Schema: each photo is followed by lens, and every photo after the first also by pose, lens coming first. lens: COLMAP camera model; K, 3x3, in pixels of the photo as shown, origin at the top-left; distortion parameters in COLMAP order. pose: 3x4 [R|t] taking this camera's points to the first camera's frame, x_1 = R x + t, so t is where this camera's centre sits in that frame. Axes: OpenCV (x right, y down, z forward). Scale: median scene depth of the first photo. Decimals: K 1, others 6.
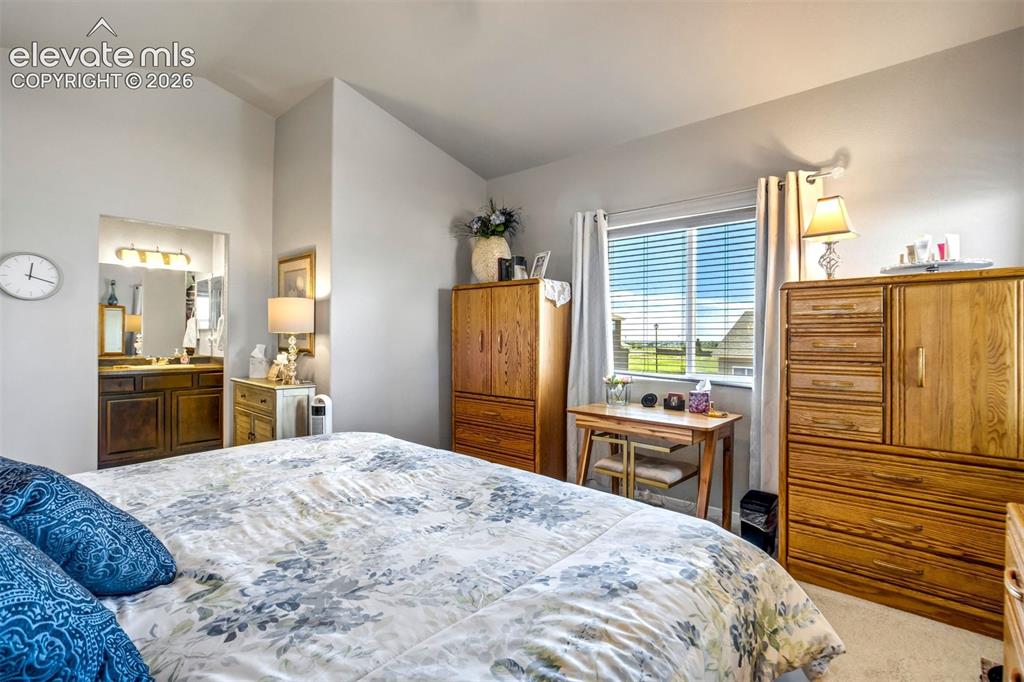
lens RADIAL K [[483.2, 0, 512.5], [0, 483.2, 334.9], [0, 0, 1]] dist [-0.029137, 0.014565]
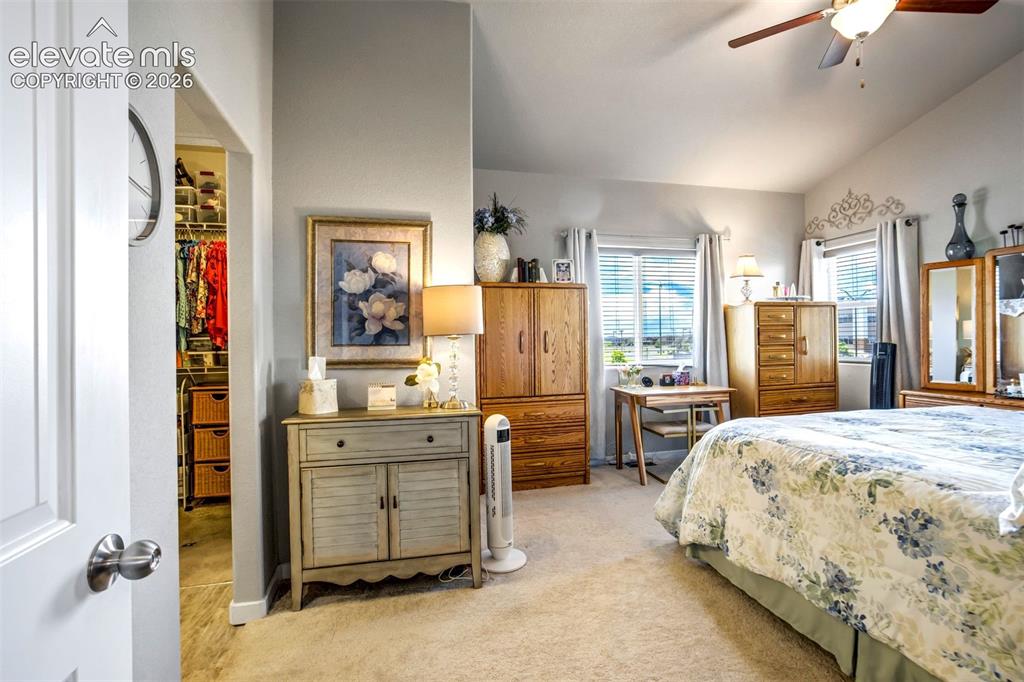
lens RADIAL K [[483.2, 0, 514.4], [0, 483.2, 338.7], [0, 0, 1]] dist [-0.029137, 0.014565]
pose [[0.562825, -0.015255, 0.826435, -1.003417], [0.020680, 0.999777, 0.004371, 0.001453], [-0.826317, 0.014631, 0.563015, 0.530676]]
